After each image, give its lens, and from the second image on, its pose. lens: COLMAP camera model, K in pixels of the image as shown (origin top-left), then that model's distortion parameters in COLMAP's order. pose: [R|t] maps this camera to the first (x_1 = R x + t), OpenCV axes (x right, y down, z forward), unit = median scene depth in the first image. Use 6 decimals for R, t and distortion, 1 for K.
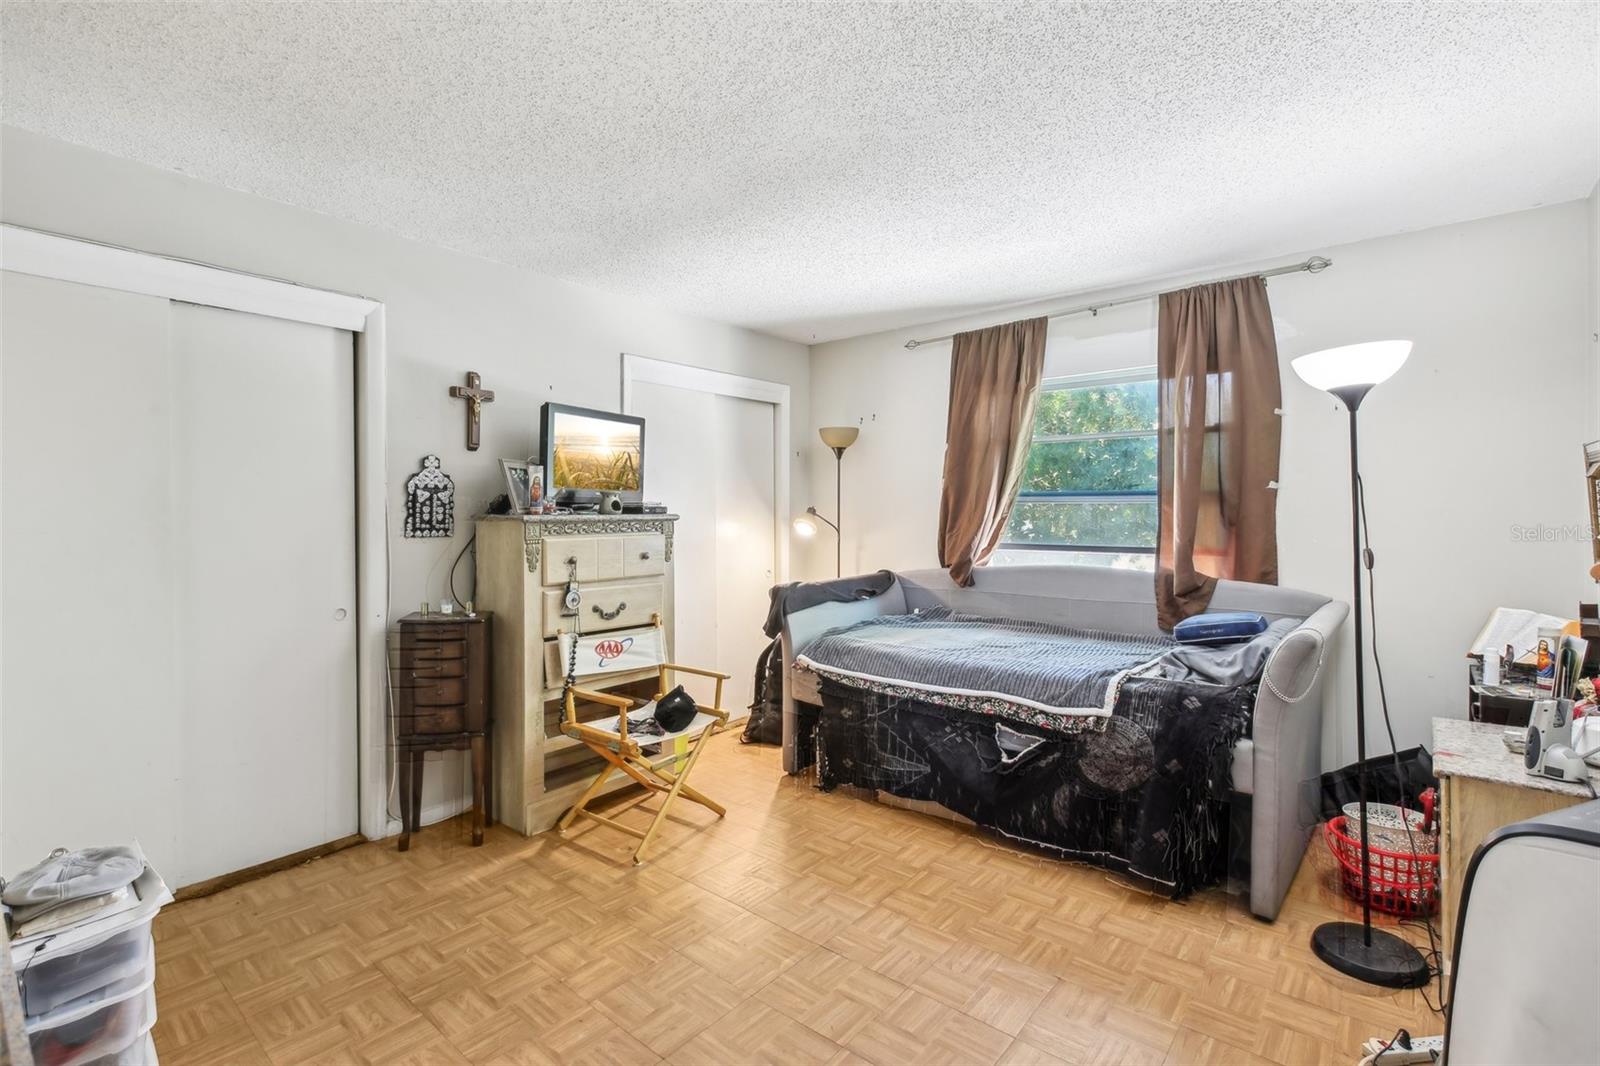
lens RADIAL K [[732.1, 0, 796.1], [0, 732.1, 520.6], [0, 0, 1]] dist [-0.023229, 0.007982]
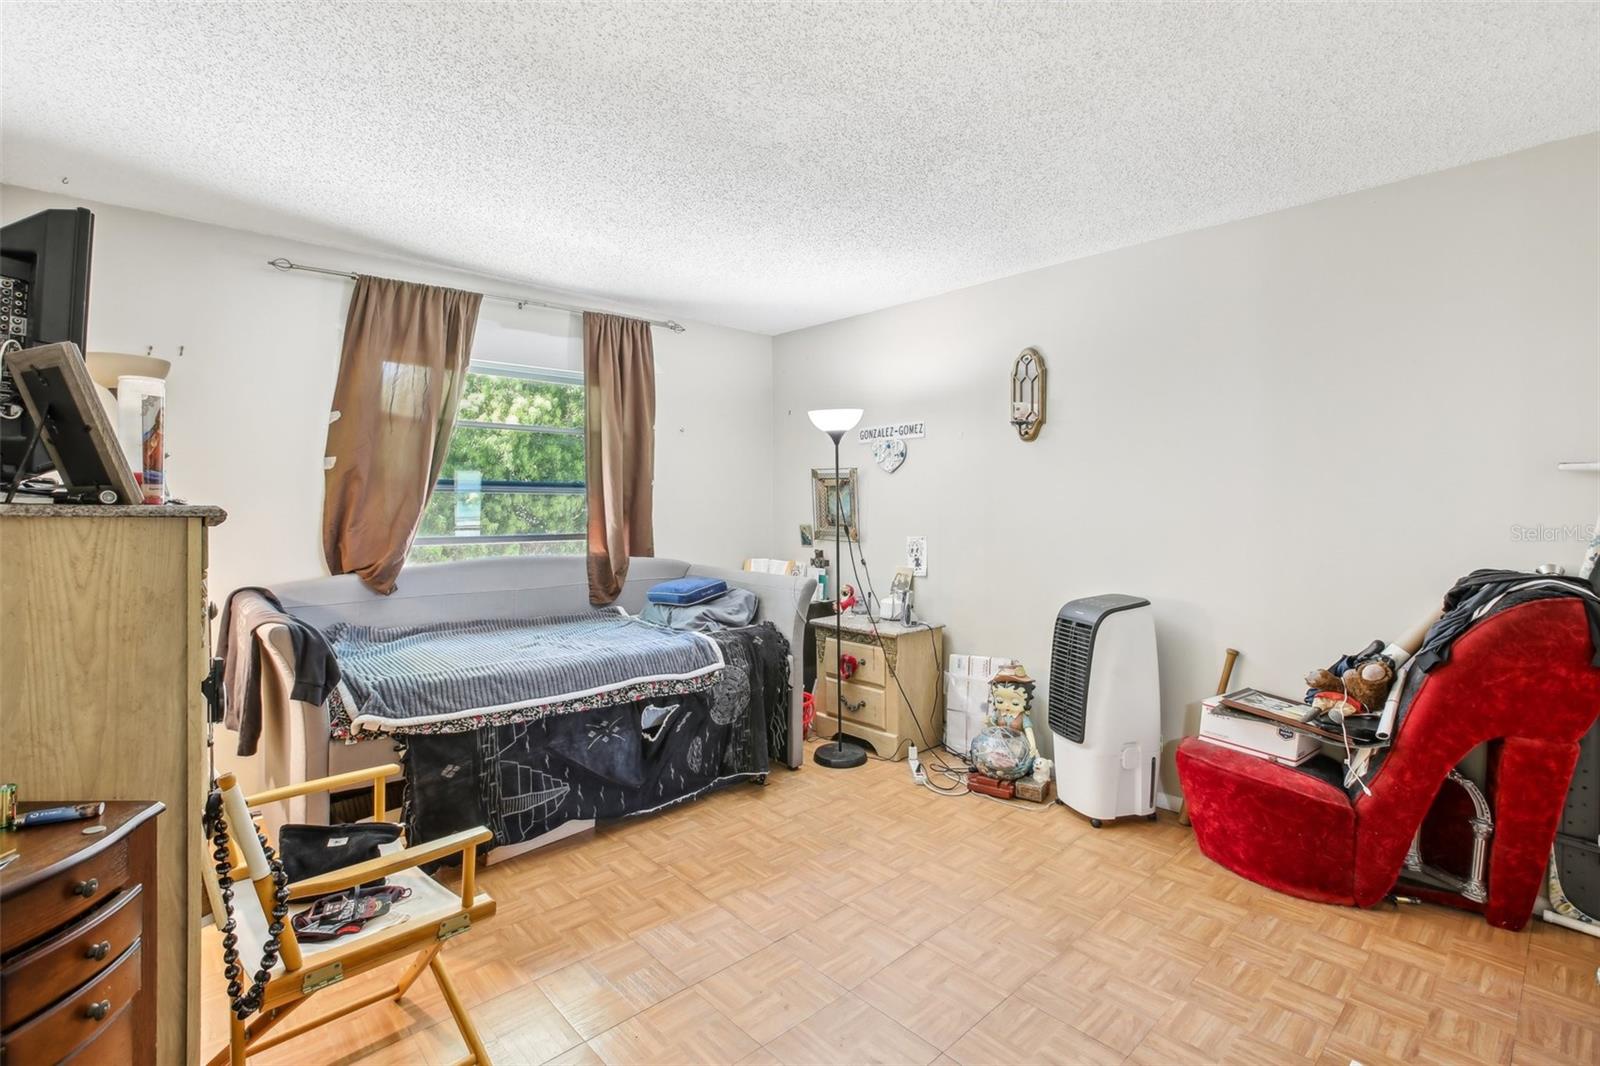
lens RADIAL K [[732.1, 0, 811.4], [0, 732.1, 494.8], [0, 0, 1]] dist [-0.023229, 0.007982]
pose [[0.128254, 0.011131, 0.991679, -0.675294], [0.004663, 0.999919, -0.011827, -0.009159], [-0.991730, 0.006141, 0.128191, 0.583000]]
